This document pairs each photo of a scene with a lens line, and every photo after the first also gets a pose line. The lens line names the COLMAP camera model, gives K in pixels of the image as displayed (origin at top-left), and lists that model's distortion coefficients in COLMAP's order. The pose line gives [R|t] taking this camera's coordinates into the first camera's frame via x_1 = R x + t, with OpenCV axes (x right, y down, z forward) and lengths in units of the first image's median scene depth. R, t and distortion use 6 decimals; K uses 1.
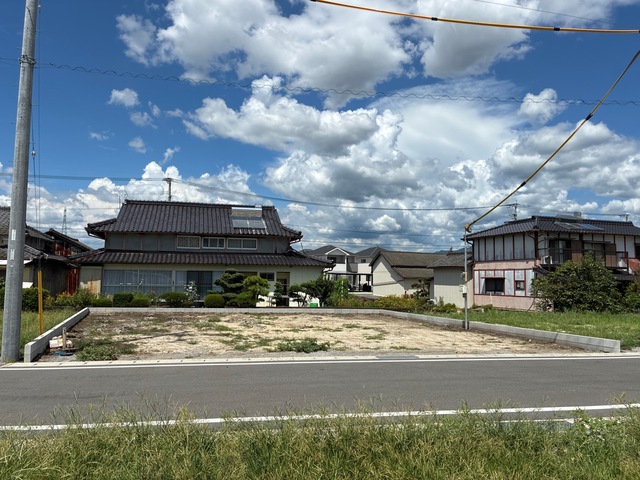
lens RADIAL K [[490.1, 0, 320.0], [0, 490.1, 240.0], [0, 0, 1]] dist [0.028691, -0.047657]
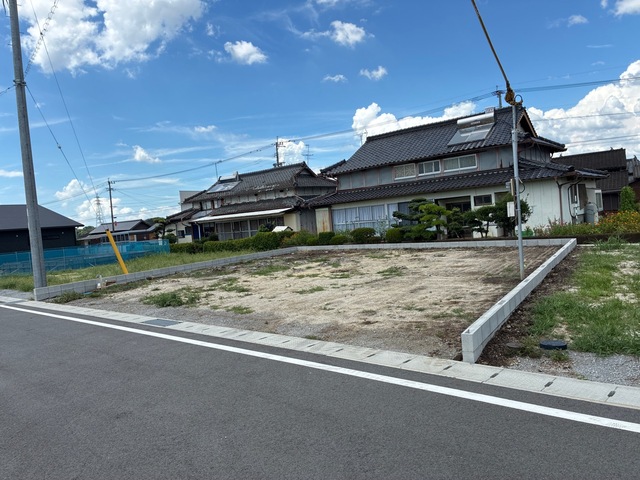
lens RADIAL K [[490.1, 0, 320.0], [0, 490.1, 240.0], [0, 0, 1]] dist [0.028691, -0.047657]
pose [[0.558724, -0.026844, -0.828919, 0.411451], [0.157764, 0.984666, 0.074451, 0.037374], [0.814210, -0.172371, 0.554392, 0.333552]]
